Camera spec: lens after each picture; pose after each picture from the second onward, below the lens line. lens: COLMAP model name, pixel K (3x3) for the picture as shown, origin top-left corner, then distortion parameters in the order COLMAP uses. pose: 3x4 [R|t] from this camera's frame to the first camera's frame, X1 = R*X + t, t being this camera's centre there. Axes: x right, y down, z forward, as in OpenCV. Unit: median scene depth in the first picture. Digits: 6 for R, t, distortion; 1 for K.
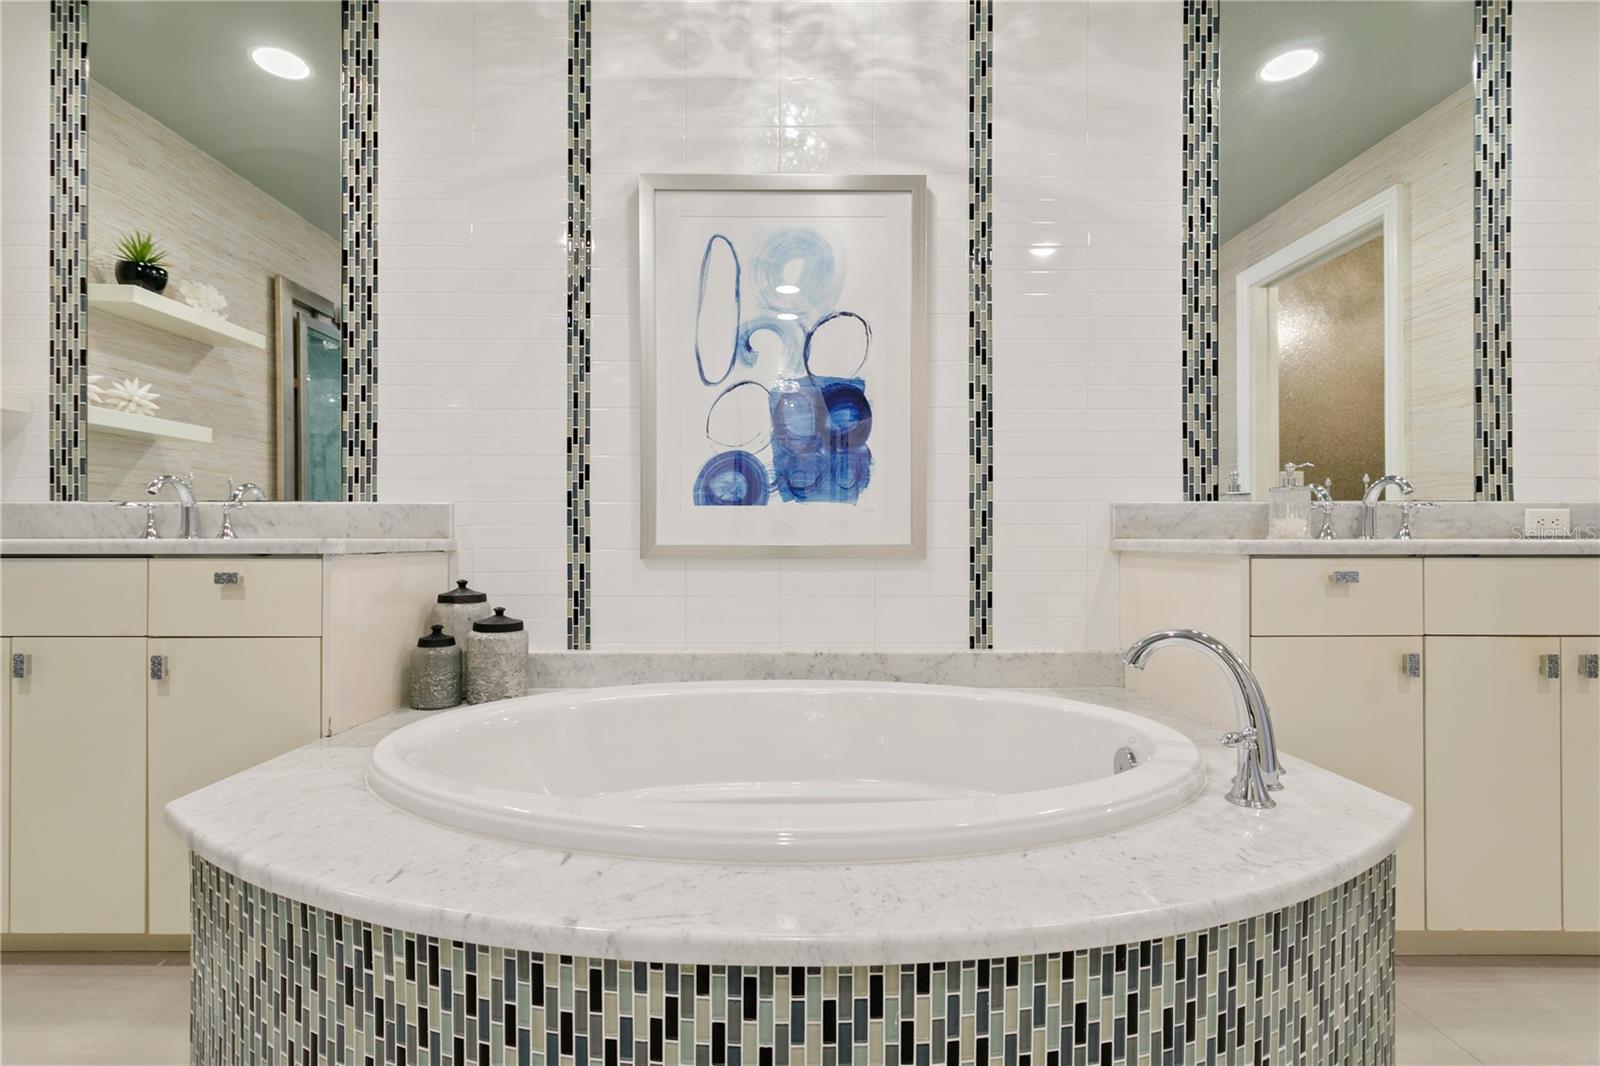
lens RADIAL K [[754.9, 0, 800.0], [0, 754.9, 533.0], [0, 0, 1]] dist [-0.004210, 0.000465]
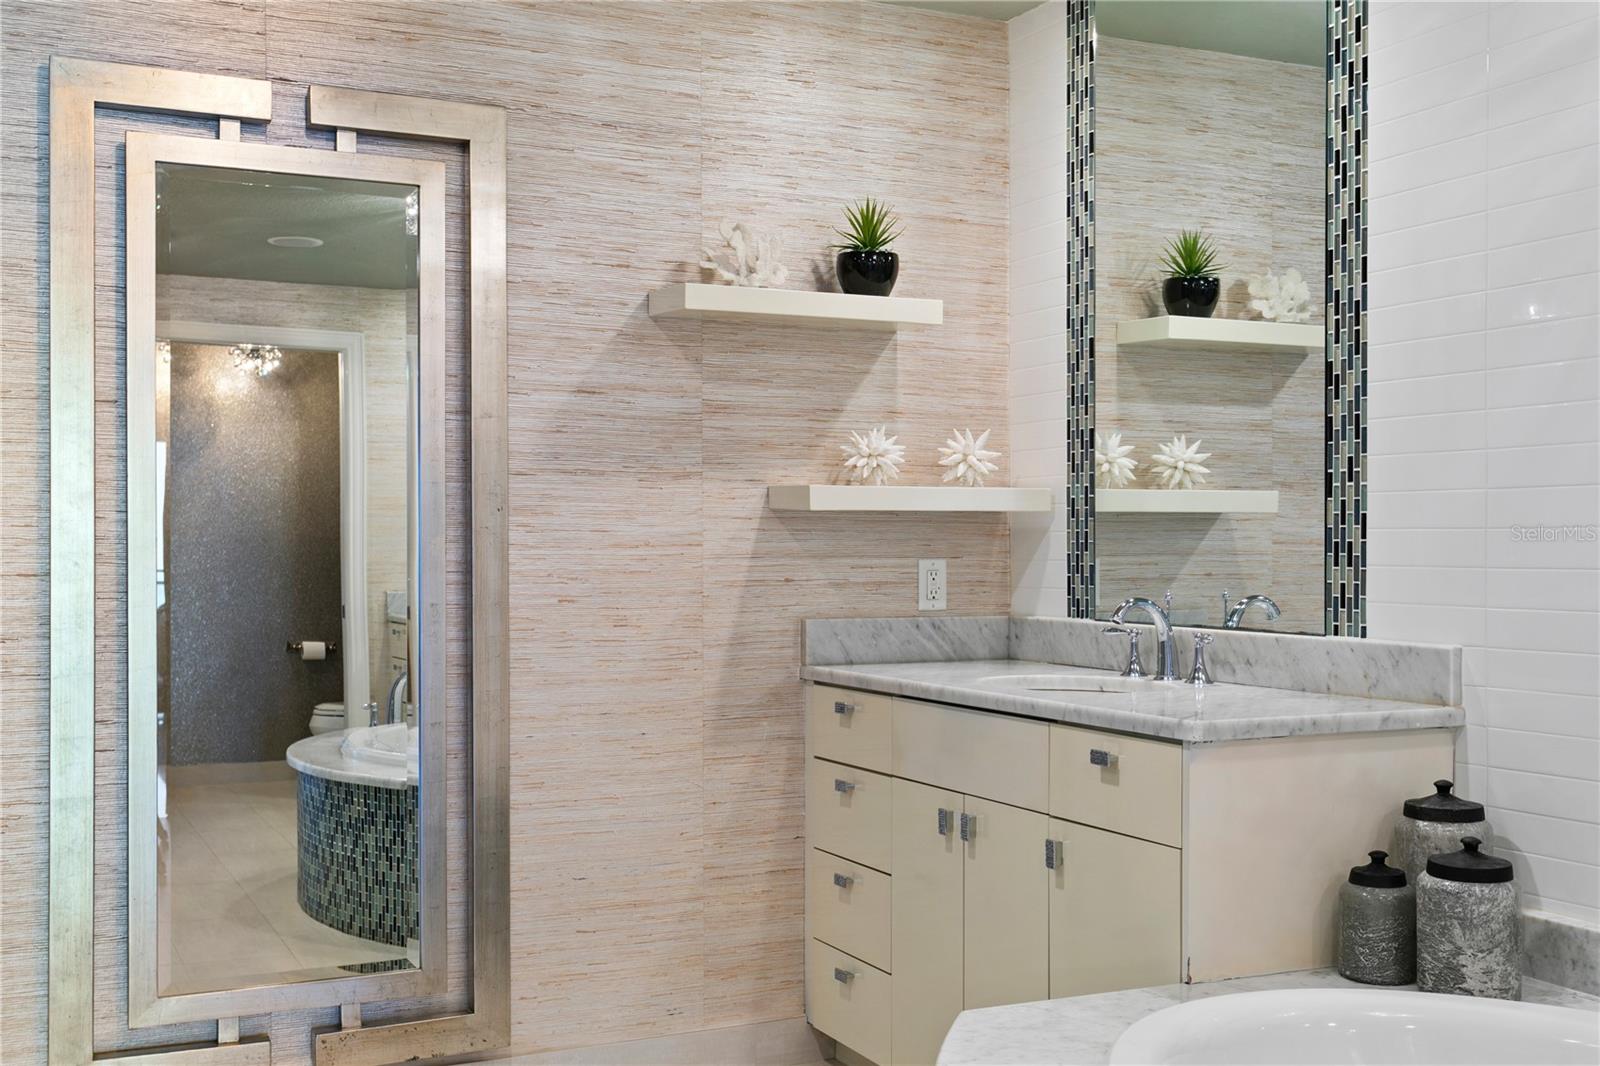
lens RADIAL K [[1754.1, 0, 800.0], [0, 1754.1, 533.0], [0, 0, 1]] dist [0.003156, -0.016661]
pose [[0.421997, 0.001292, -0.906596, 0.584414], [0.001397, 0.999997, 0.002076, -0.134282], [0.906596, -0.002143, 0.421994, -0.061405]]
